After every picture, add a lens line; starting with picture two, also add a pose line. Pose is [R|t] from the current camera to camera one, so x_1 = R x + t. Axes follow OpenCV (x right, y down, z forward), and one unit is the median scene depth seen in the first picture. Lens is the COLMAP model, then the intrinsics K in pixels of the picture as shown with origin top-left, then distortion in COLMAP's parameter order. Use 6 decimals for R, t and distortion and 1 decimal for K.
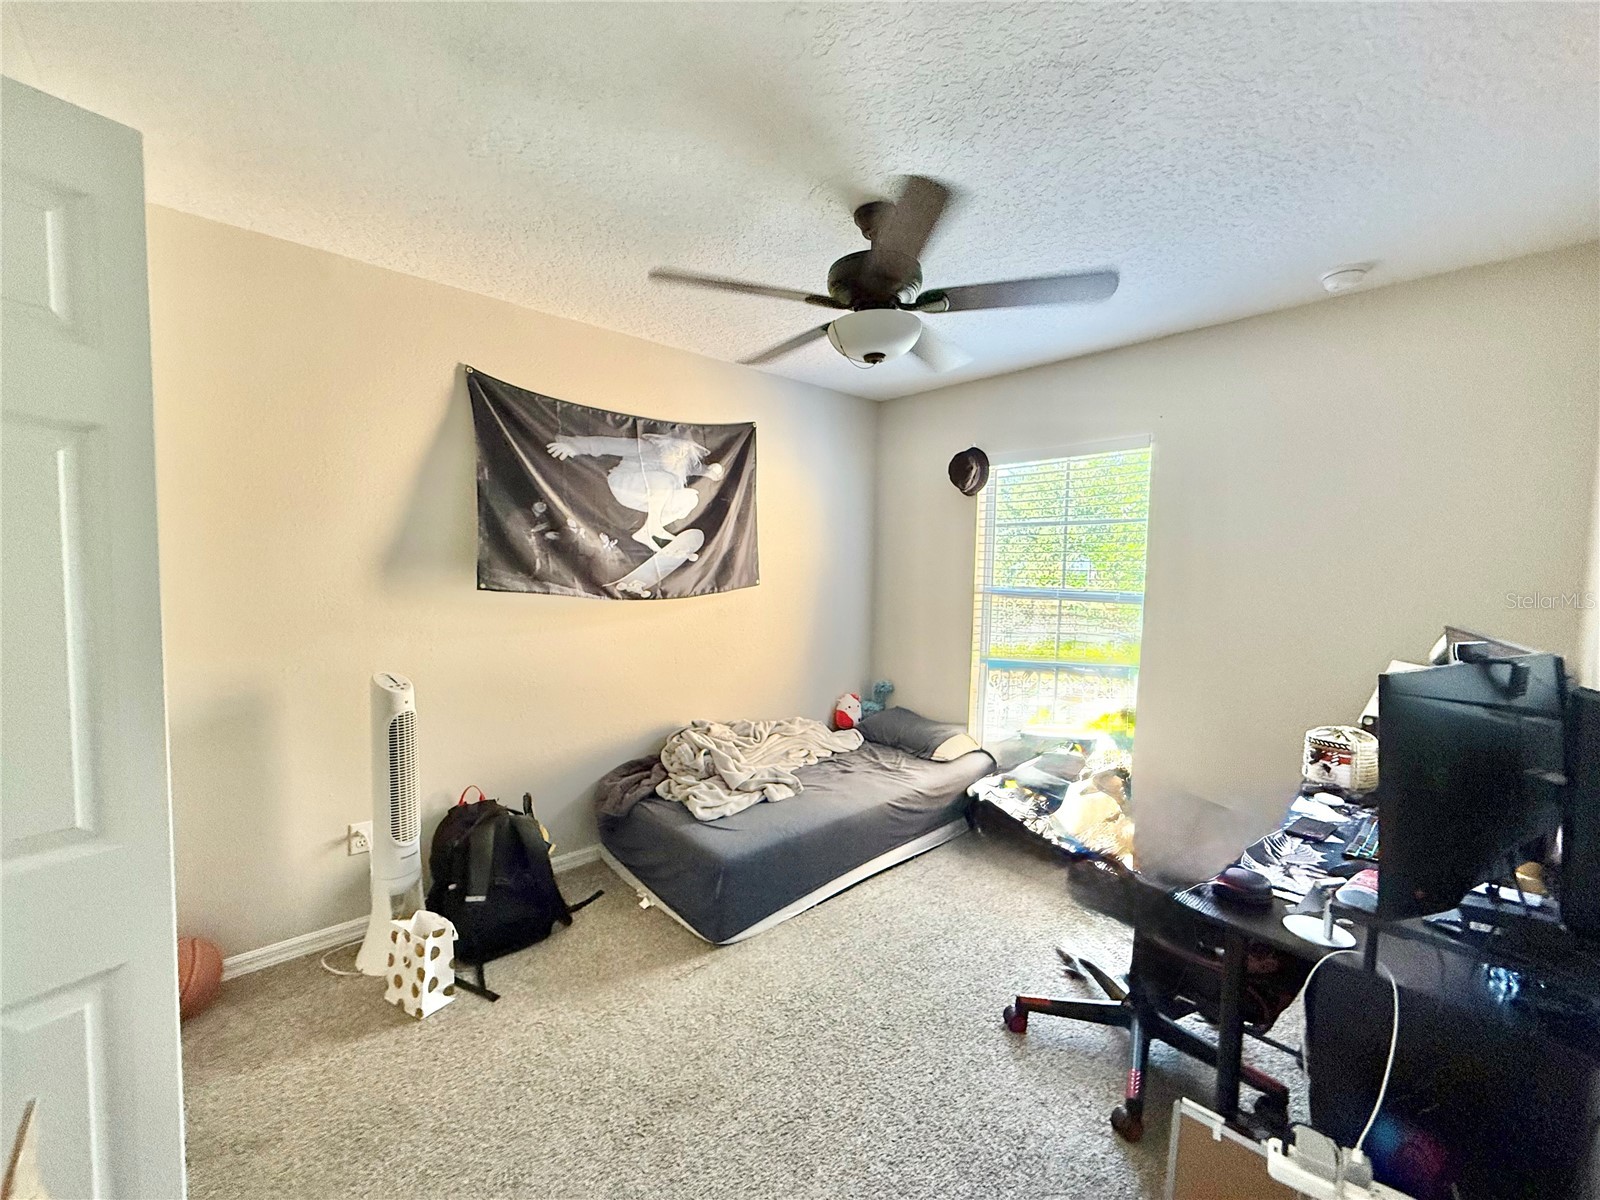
lens RADIAL K [[636.1, 0, 798.7], [0, 636.1, 599.4], [0, 0, 1]] dist [0.000144, 0.000254]
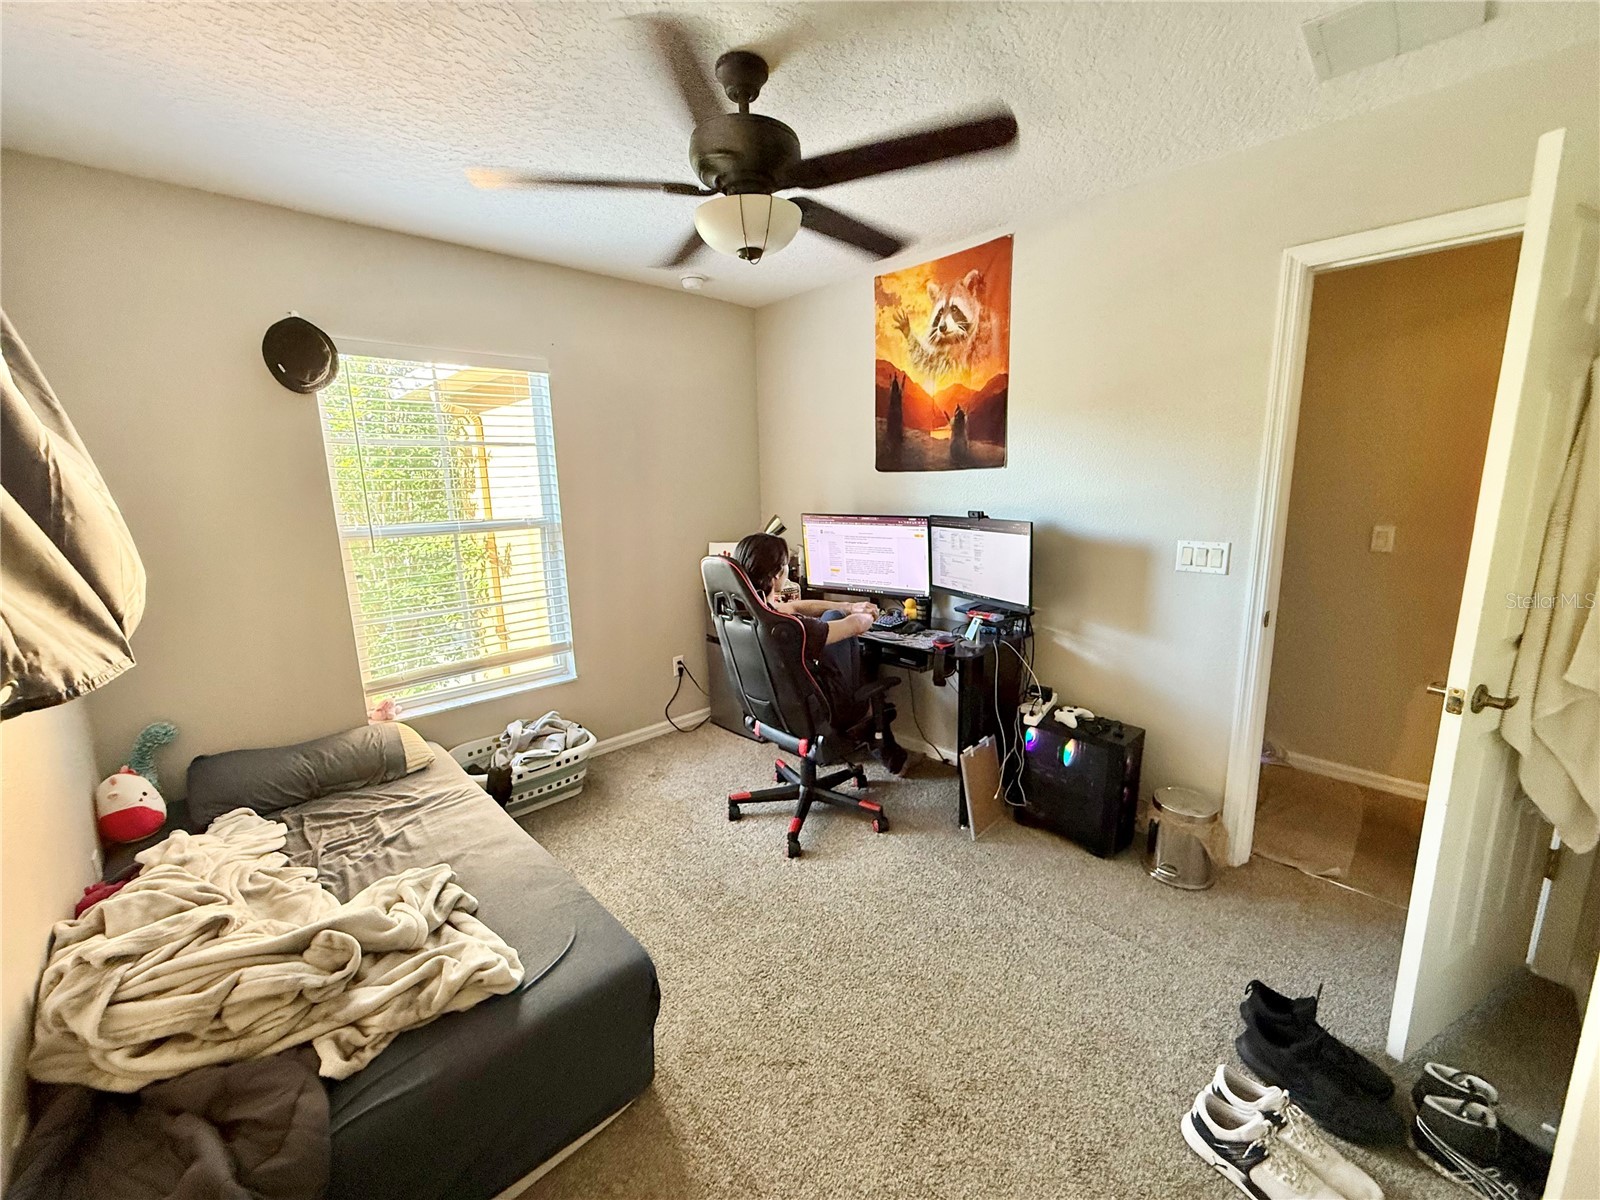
lens RADIAL K [[636.1, 0, 798.7], [0, 636.1, 599.4], [0, 0, 1]] dist [0.000144, 0.000254]
pose [[-0.018956, -0.196394, 0.980342, -0.489759], [0.081682, 0.976936, 0.197291, -0.049104], [-0.996478, 0.083816, -0.002477, 0.575401]]
